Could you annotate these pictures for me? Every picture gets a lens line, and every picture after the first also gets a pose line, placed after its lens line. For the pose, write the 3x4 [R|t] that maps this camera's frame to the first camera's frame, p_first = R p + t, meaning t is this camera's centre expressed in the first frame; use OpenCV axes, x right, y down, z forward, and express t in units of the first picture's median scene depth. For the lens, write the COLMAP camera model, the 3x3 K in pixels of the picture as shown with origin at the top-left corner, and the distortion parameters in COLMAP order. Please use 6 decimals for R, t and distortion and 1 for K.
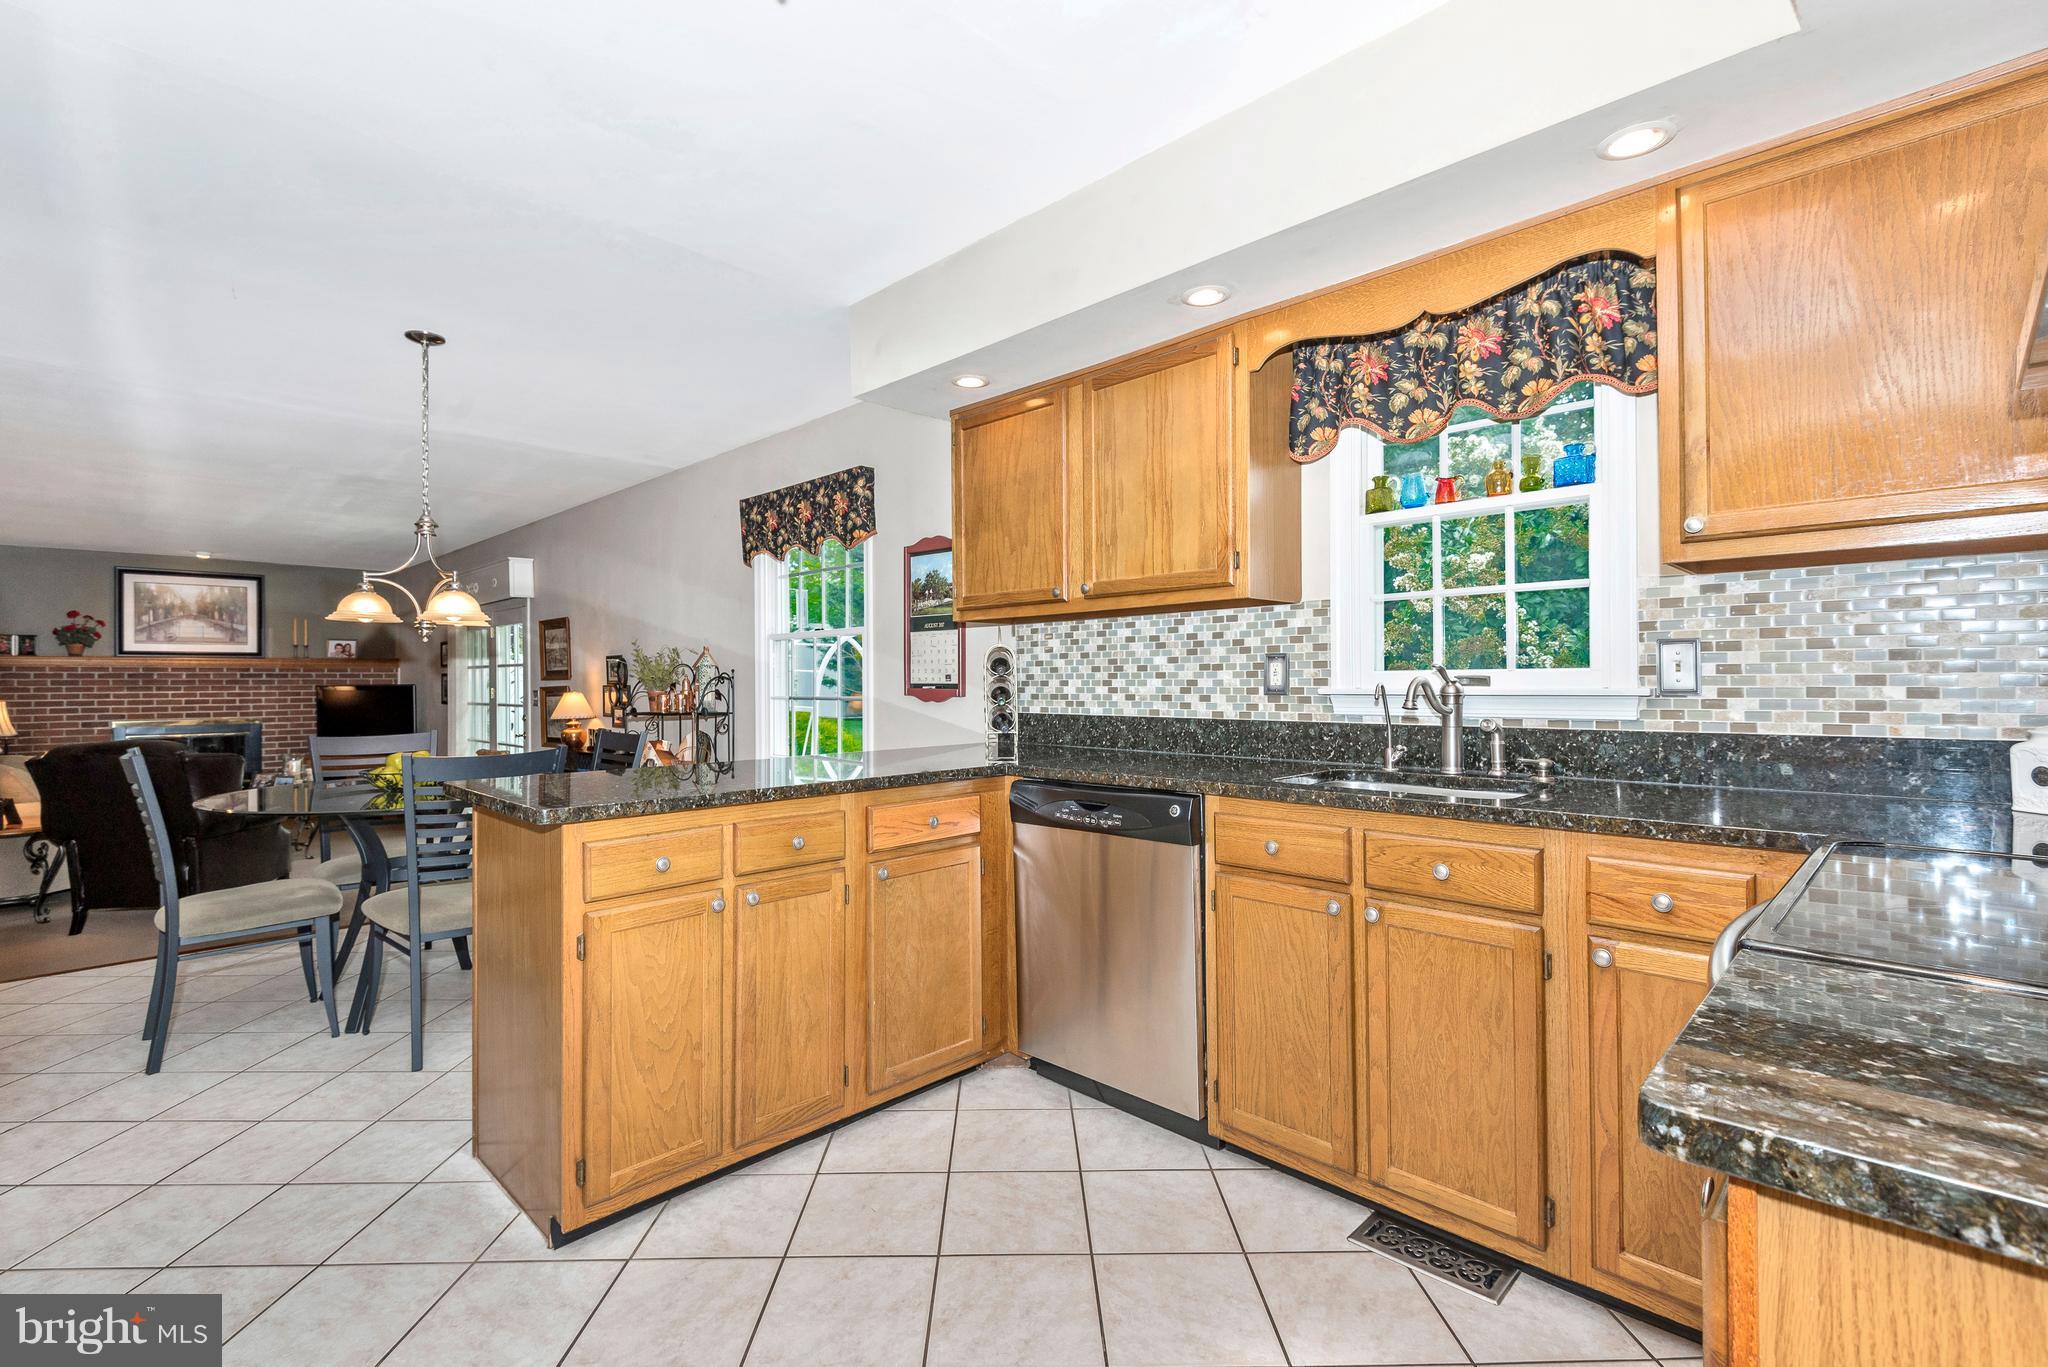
lens RADIAL K [[924.9, 0, 1012.9], [0, 924.9, 681.5], [0, 0, 1]] dist [0.026214, -0.011891]
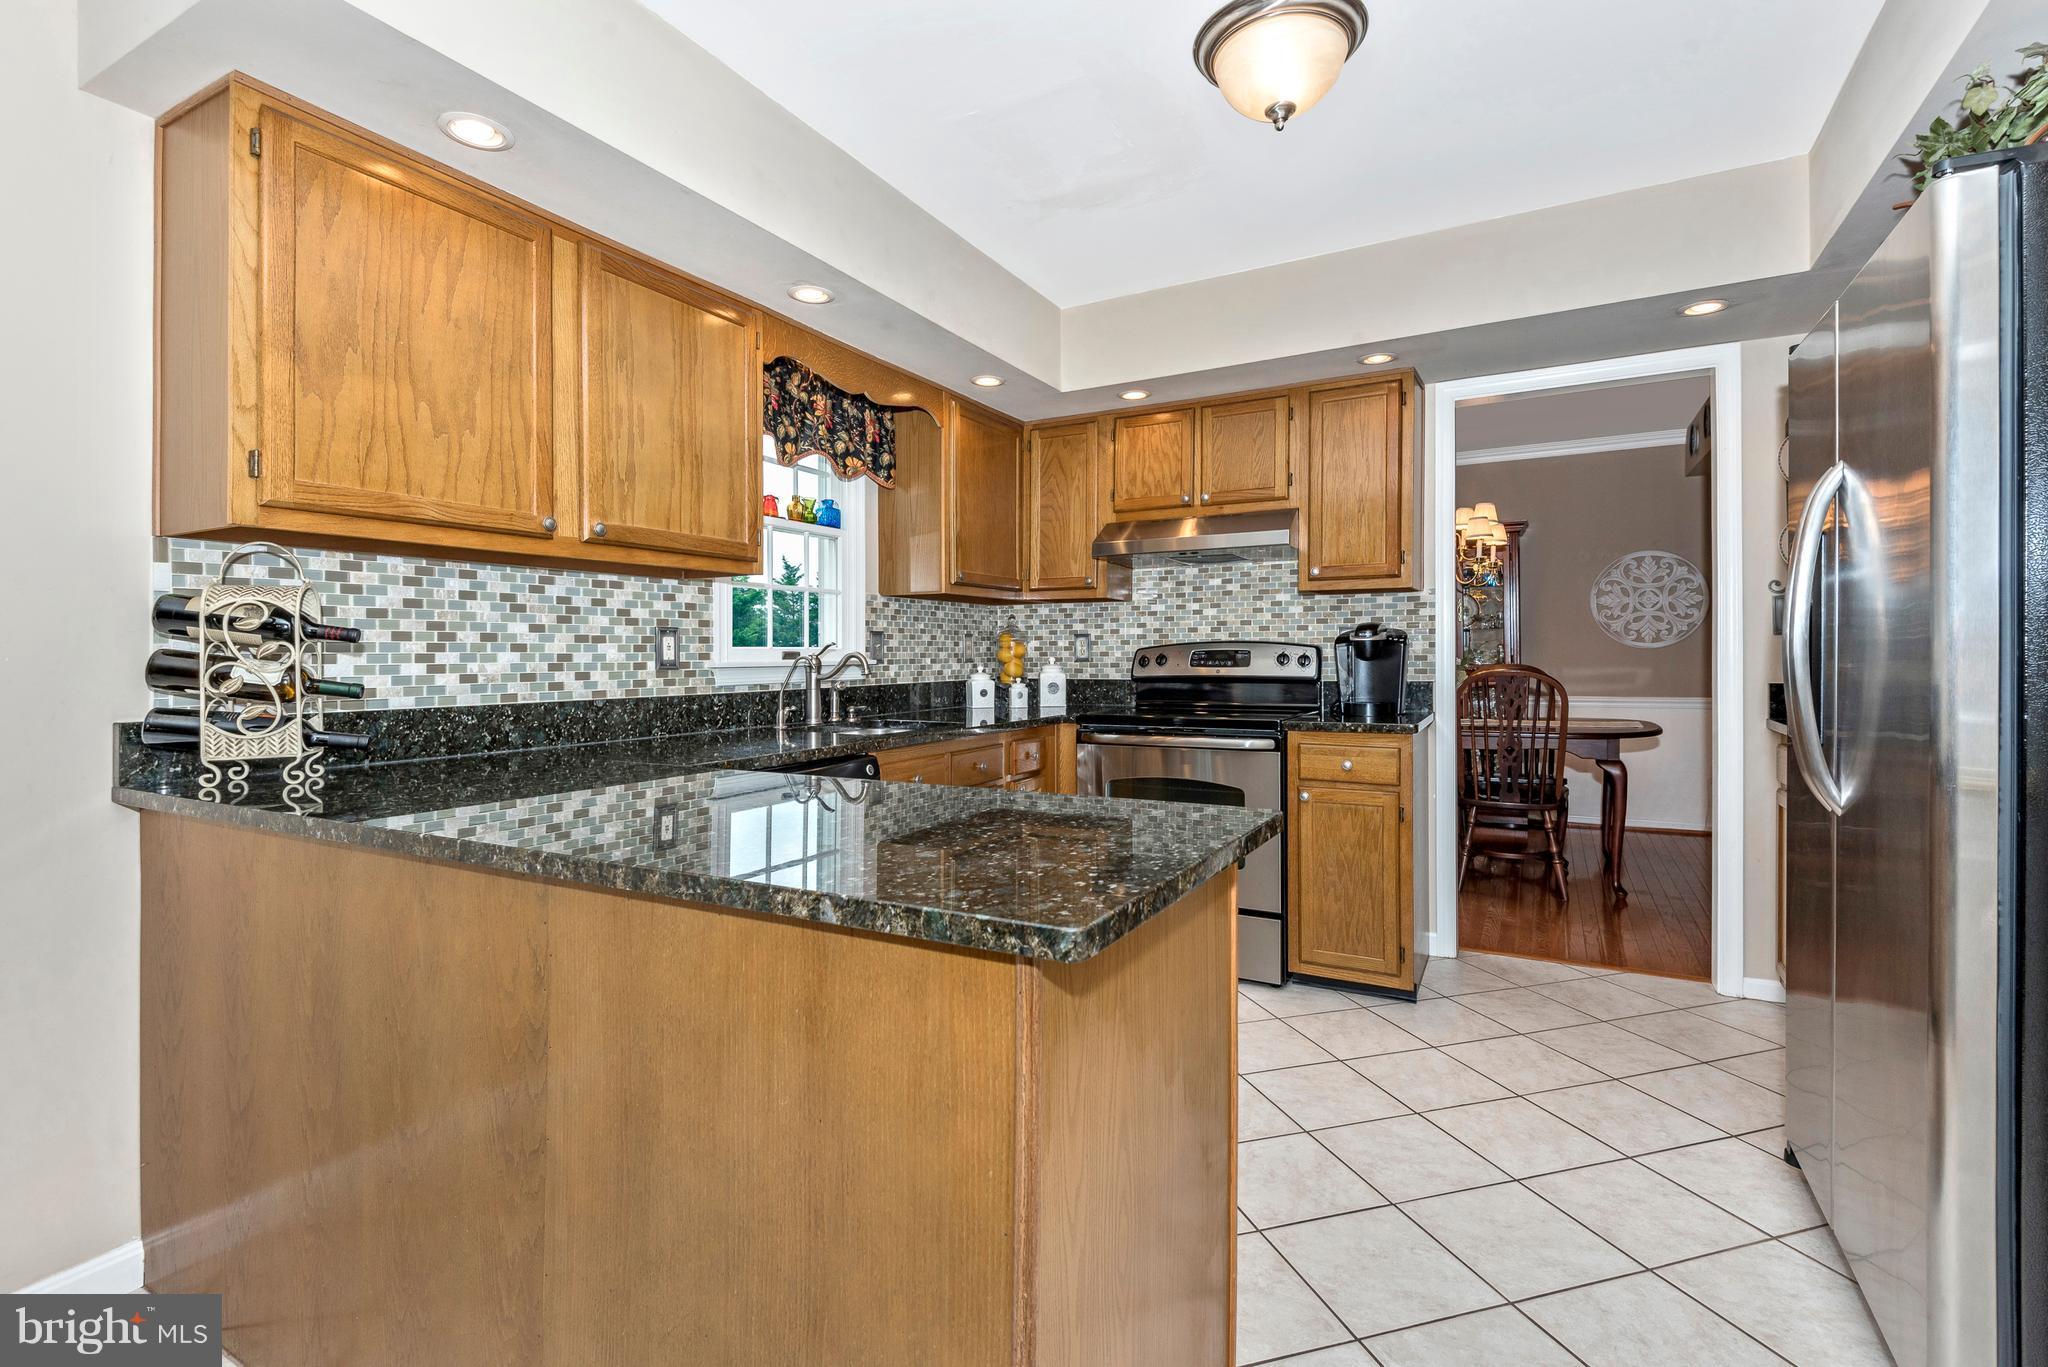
lens RADIAL K [[924.9, 0, 997.9], [0, 924.9, 653.2], [0, 0, 1]] dist [0.026214, -0.011891]
pose [[-0.259553, 0.009737, 0.965680, -0.765659], [0.007795, 0.999938, -0.007987, 0.007846], [-0.965697, 0.005454, -0.259613, 0.936019]]
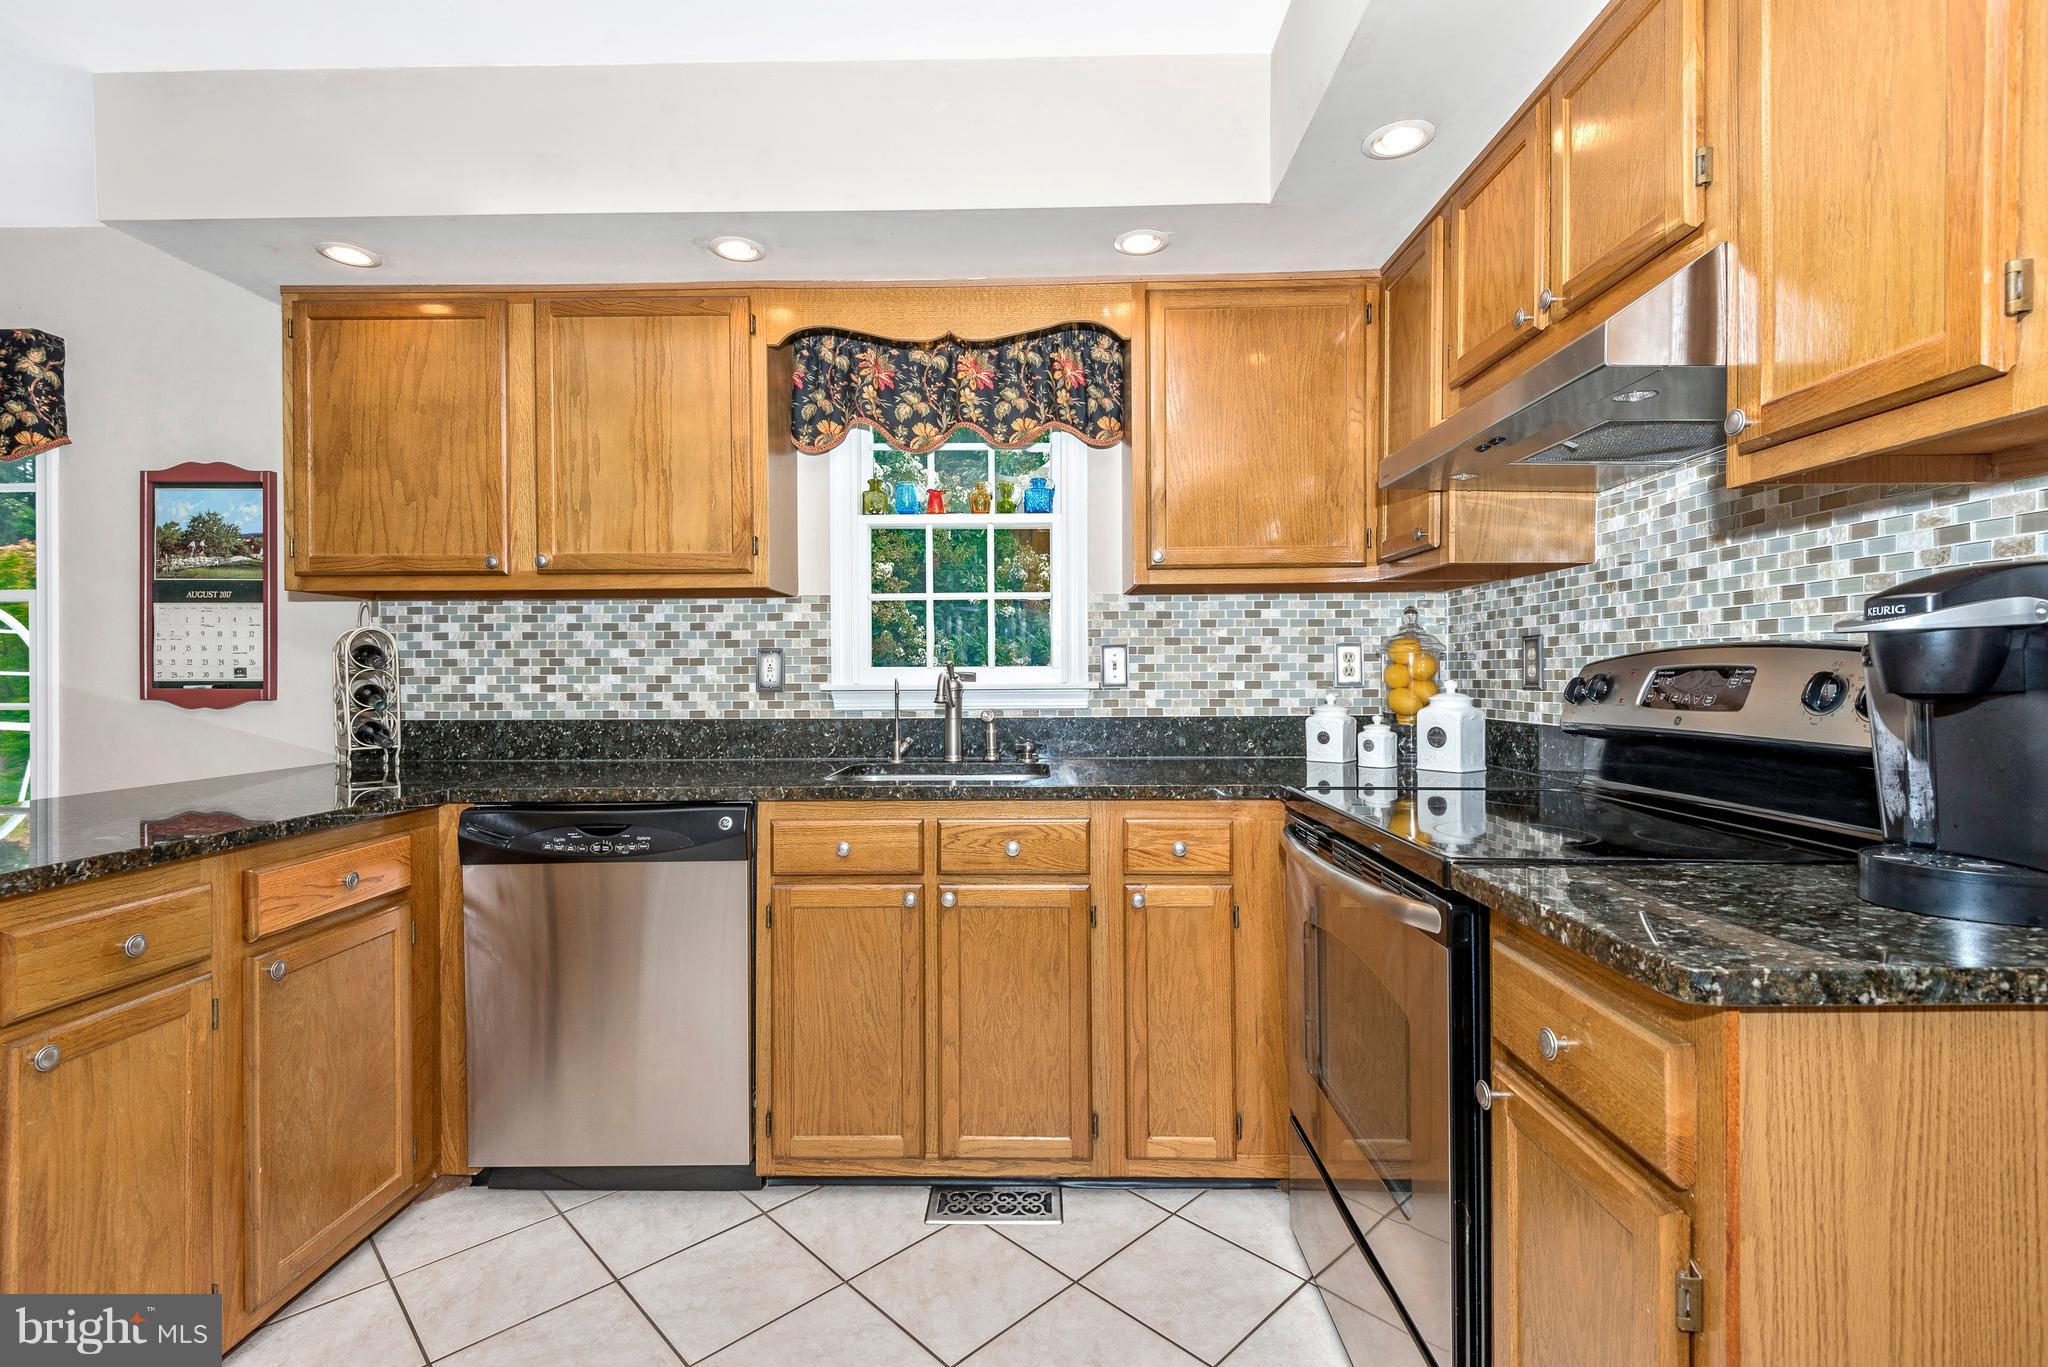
lens RADIAL K [[924.9, 0, 1031.5], [0, 924.9, 680.6], [0, 0, 1]] dist [0.026214, -0.011891]
pose [[0.716192, 0.000220, 0.697904, -0.191284], [0.000754, 0.999999, -0.001089, 0.004411], [-0.697903, 0.001306, 0.716191, 0.134508]]
